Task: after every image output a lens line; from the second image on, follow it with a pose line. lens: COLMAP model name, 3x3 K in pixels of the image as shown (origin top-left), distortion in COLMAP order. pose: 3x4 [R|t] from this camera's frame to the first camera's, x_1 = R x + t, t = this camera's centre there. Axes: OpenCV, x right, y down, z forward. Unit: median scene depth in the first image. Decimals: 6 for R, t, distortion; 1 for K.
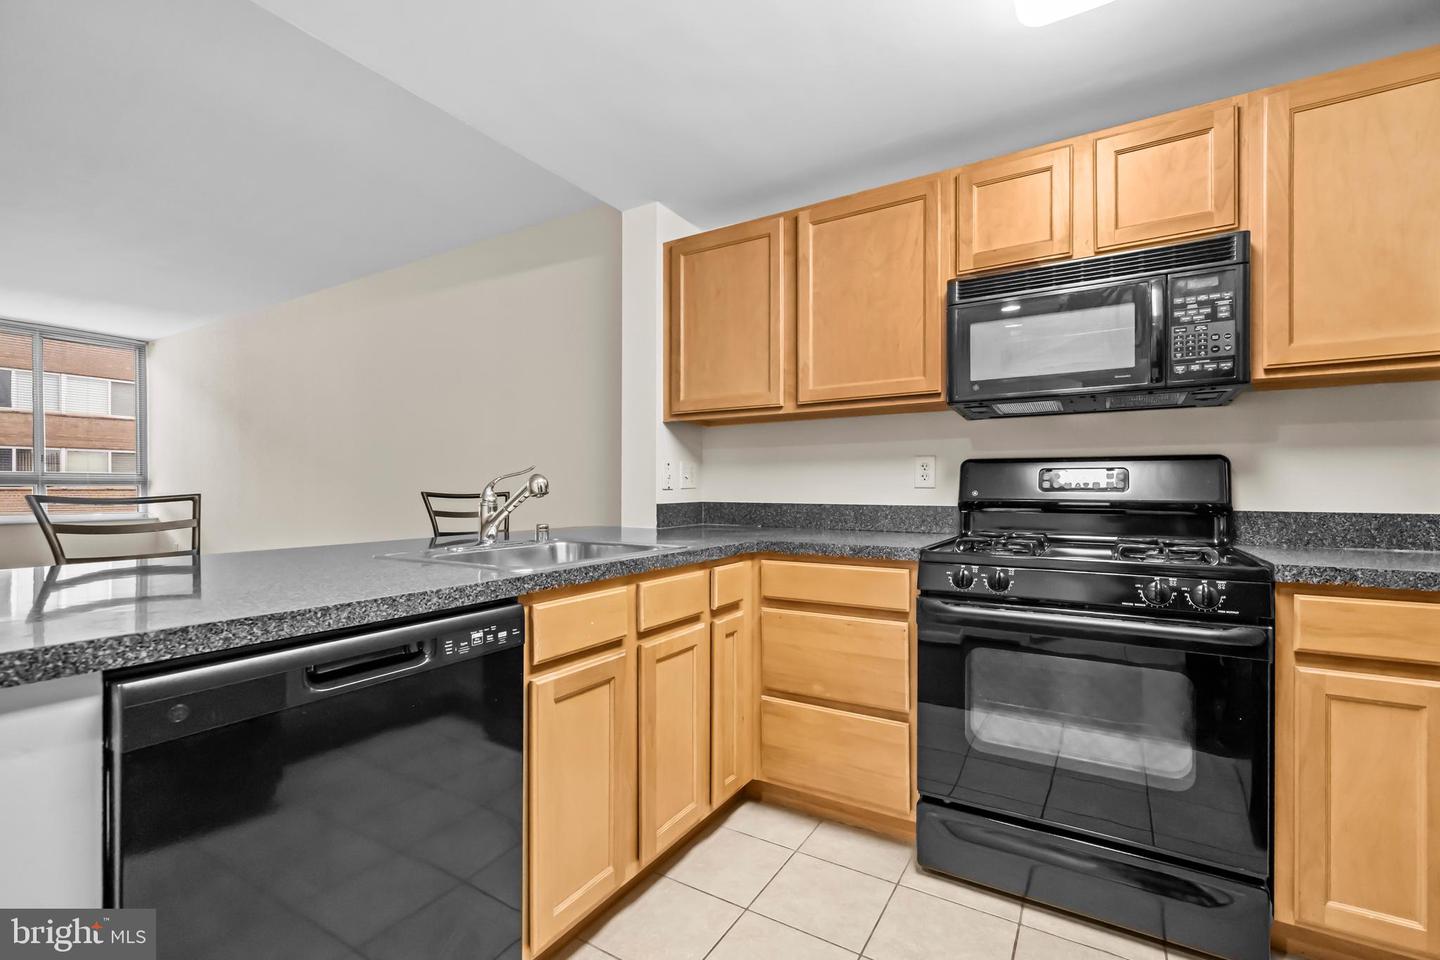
lens RADIAL K [[623.3, 0, 723.5], [0, 623.3, 501.0], [0, 0, 1]] dist [-0.000262, 0.000032]
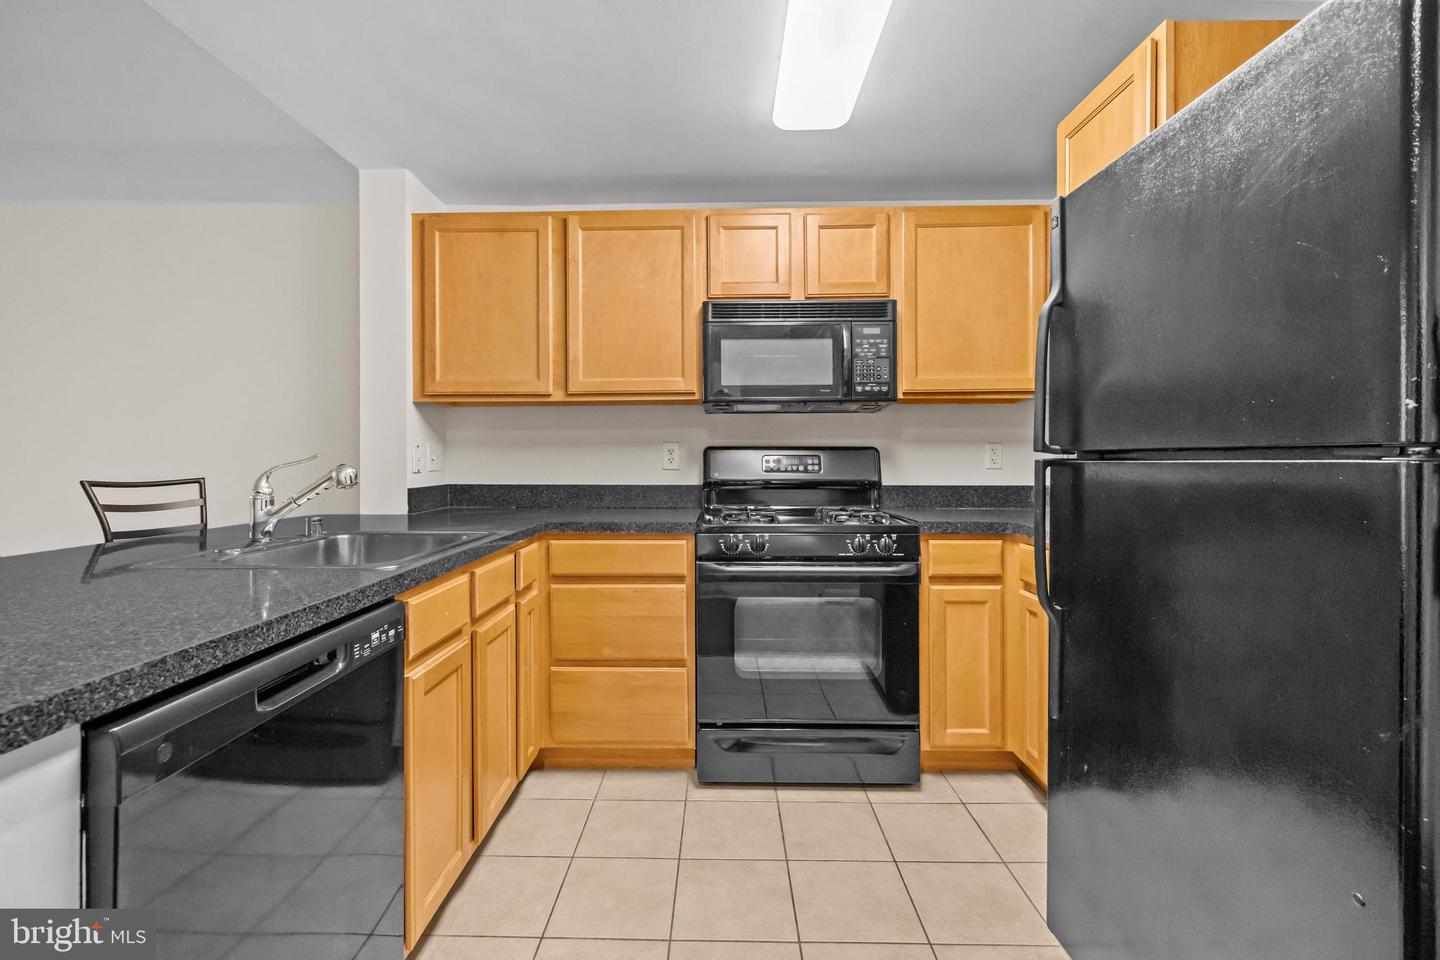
lens RADIAL K [[612.0, 0, 720.4], [0, 612.0, 475.5], [0, 0, 1]] dist [-0.000660, -0.000593]
pose [[0.868912, -0.012984, 0.494796, -0.234655], [0.011826, 0.999915, 0.005472, -0.021659], [-0.494825, 0.001097, 0.868992, -0.064668]]
